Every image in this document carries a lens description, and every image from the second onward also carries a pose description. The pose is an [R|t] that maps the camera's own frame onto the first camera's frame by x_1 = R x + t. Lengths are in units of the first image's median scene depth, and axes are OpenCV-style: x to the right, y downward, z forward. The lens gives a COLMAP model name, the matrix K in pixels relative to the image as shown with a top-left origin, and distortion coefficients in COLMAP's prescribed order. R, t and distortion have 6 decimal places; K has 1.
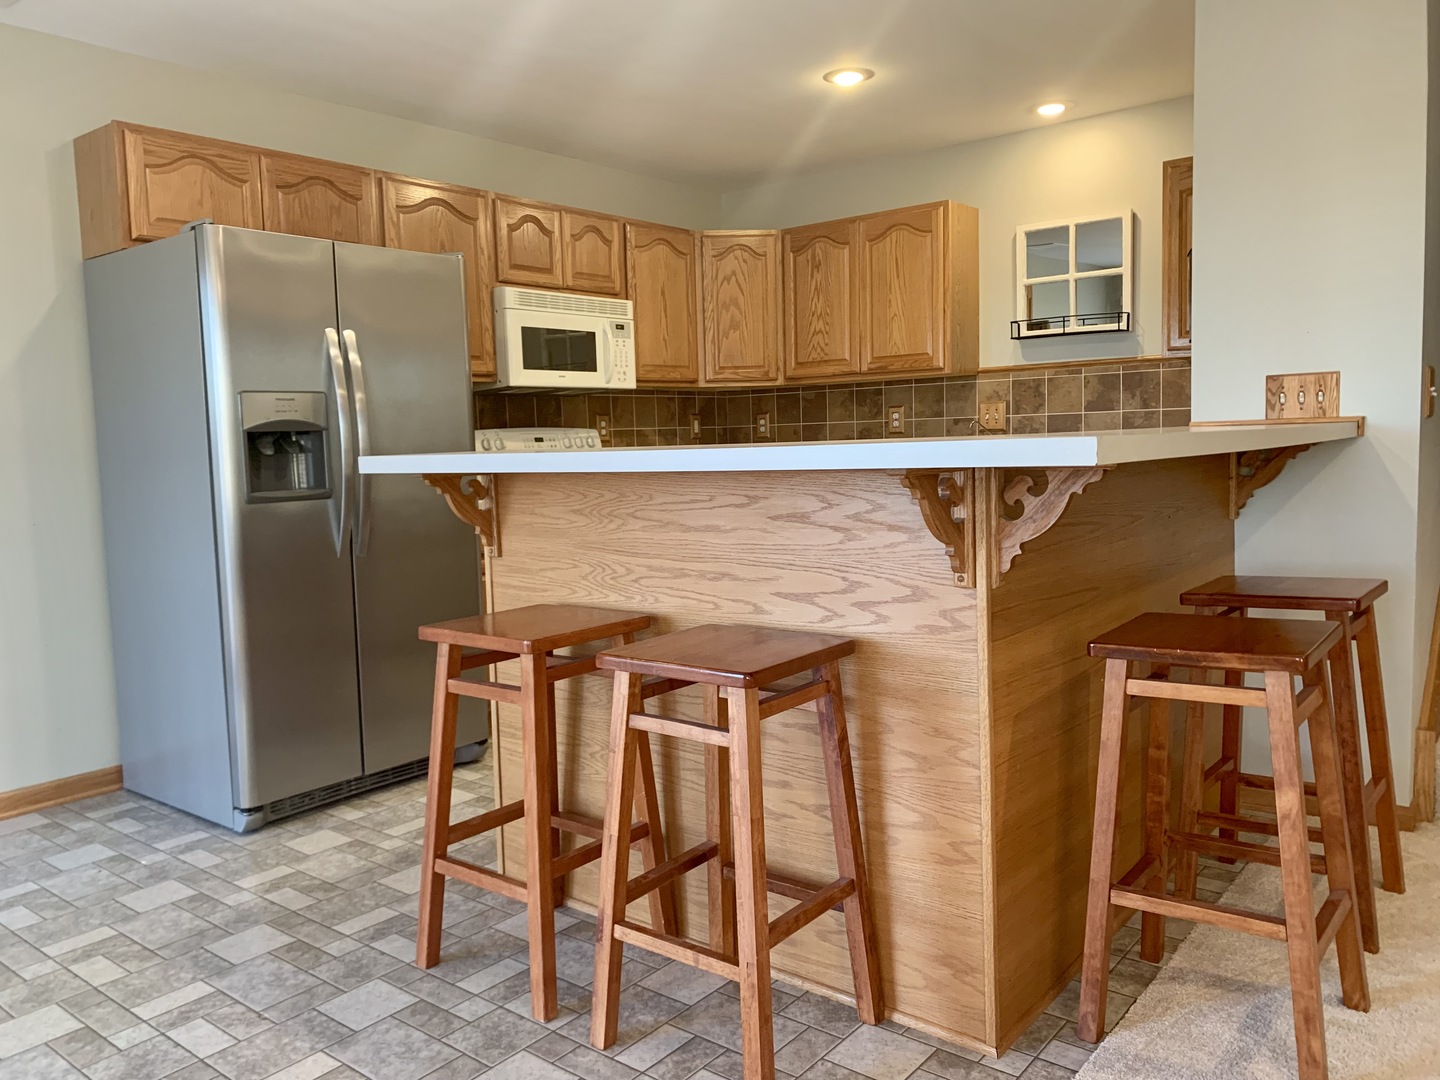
lens RADIAL K [[1108.1, 0, 693.5], [0, 1108.1, 540.3], [0, 0, 1]] dist [0.174544, -0.451653]
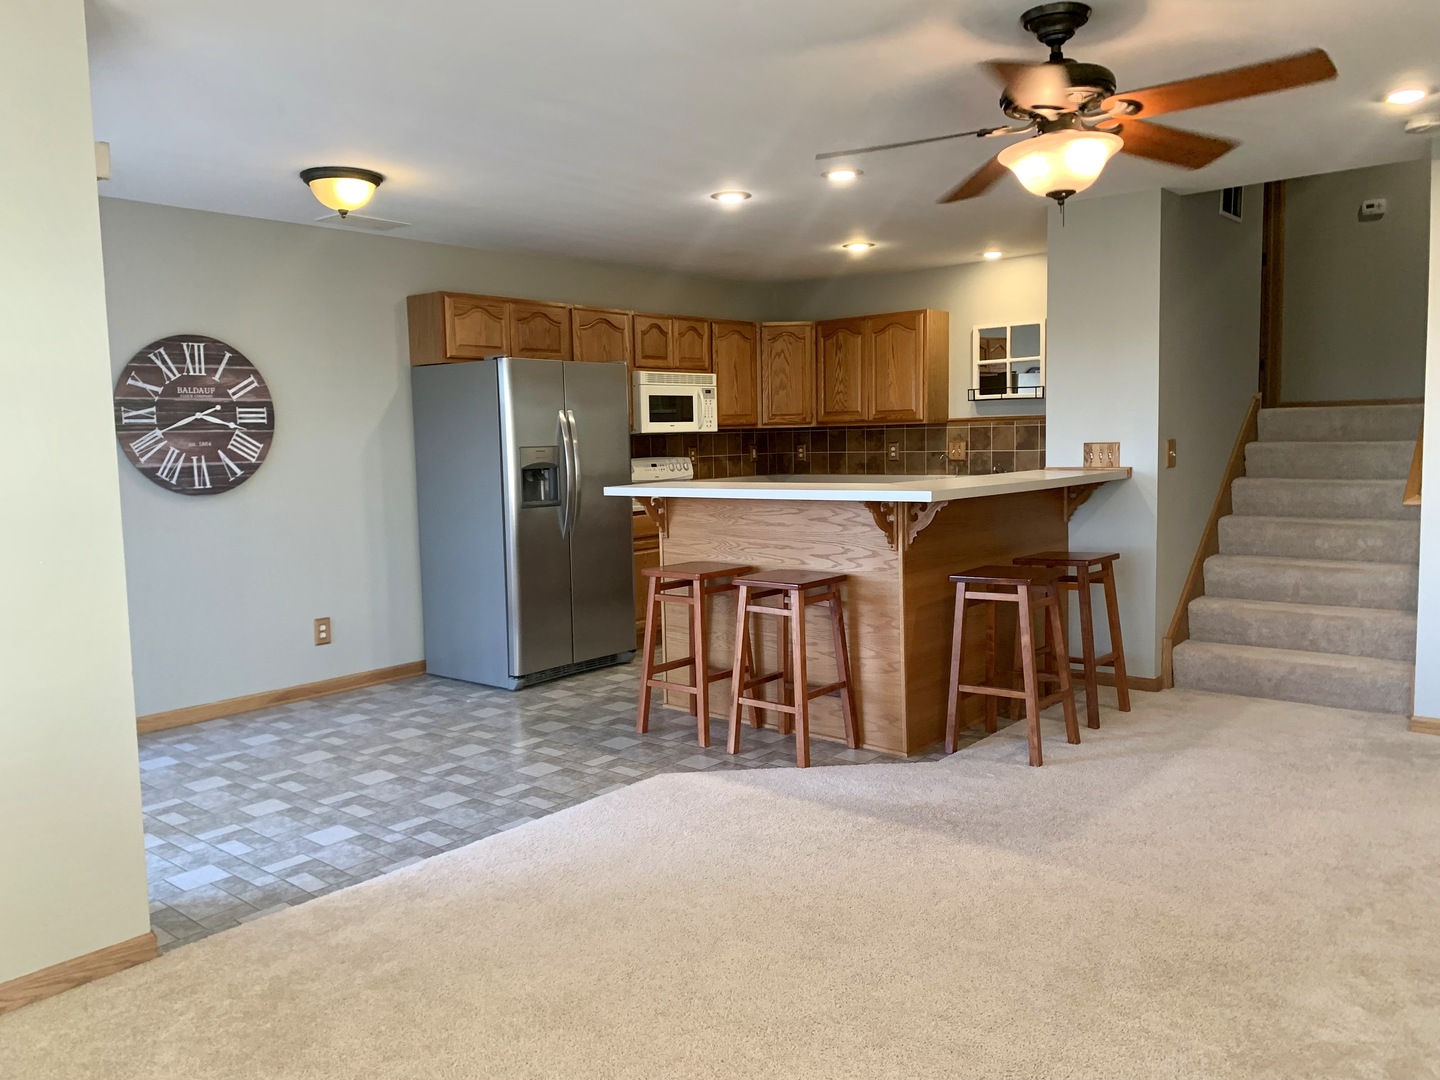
lens RADIAL K [[1108.1, 0, 693.5], [0, 1108.1, 540.3], [0, 0, 1]] dist [0.174544, -0.451653]
pose [[0.999580, 0.009808, -0.027270, -0.046683], [-0.009747, 0.999950, 0.002361, 0.008358], [0.027292, -0.002094, 0.999625, -0.563450]]
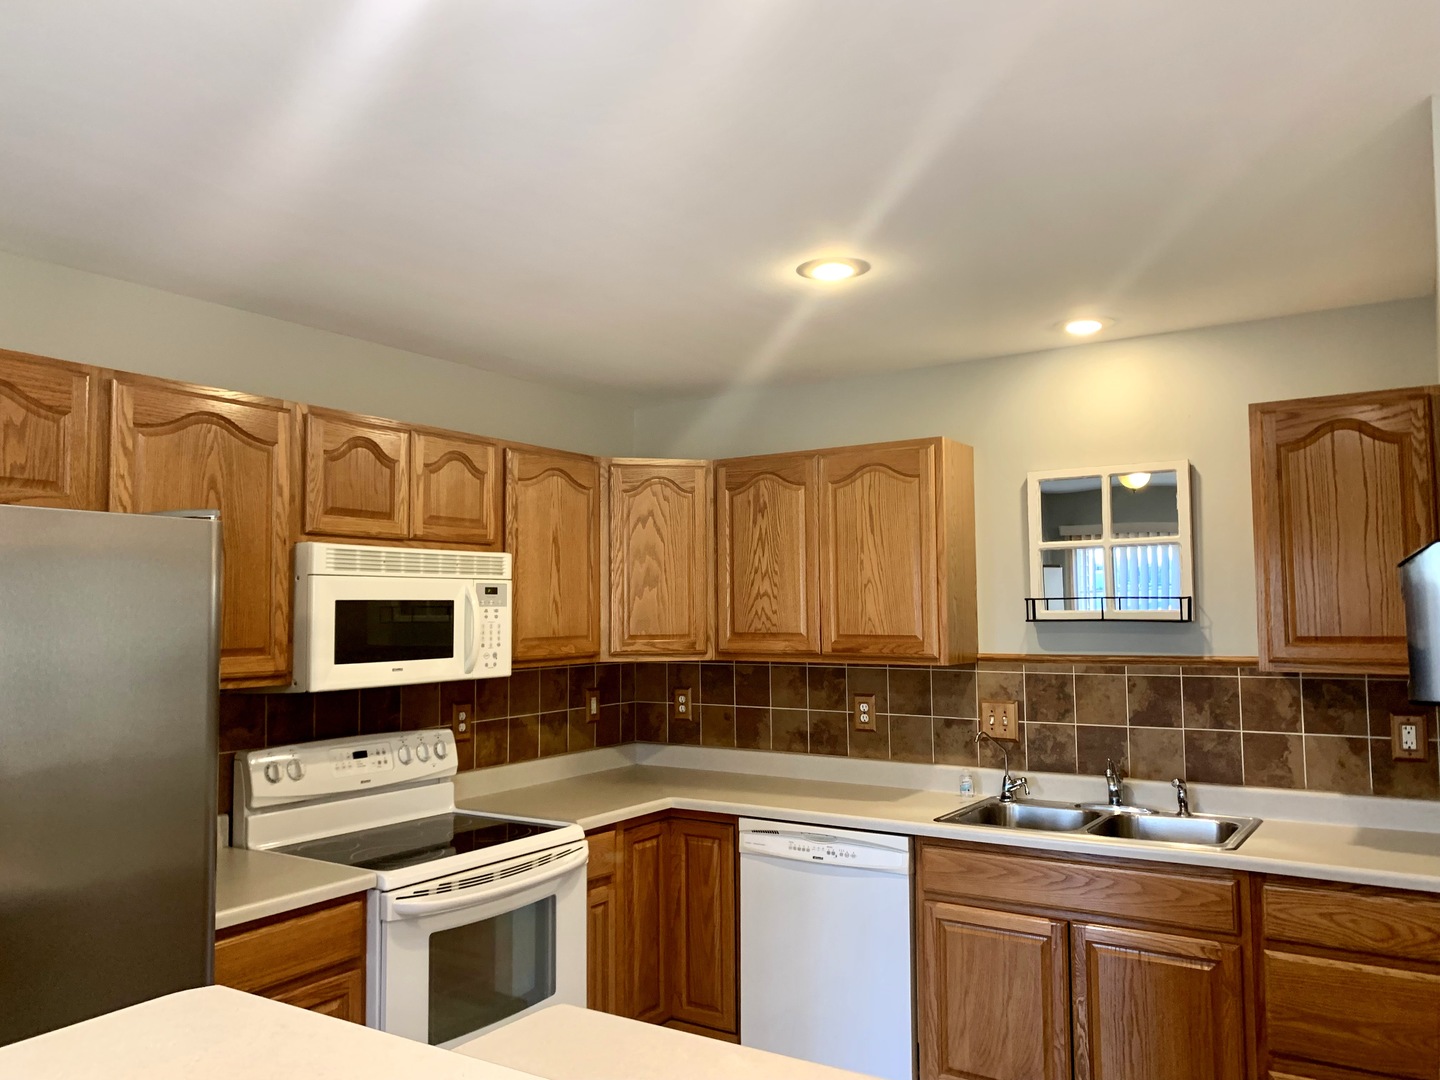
lens RADIAL K [[1108.1, 0, 693.5], [0, 1108.1, 540.3], [0, 0, 1]] dist [0.174544, -0.451653]
pose [[0.994714, 0.029256, 0.098427, -0.010239], [-0.013000, 0.986720, -0.161909, -0.121703], [-0.101856, 0.159774, 0.981885, 0.322351]]
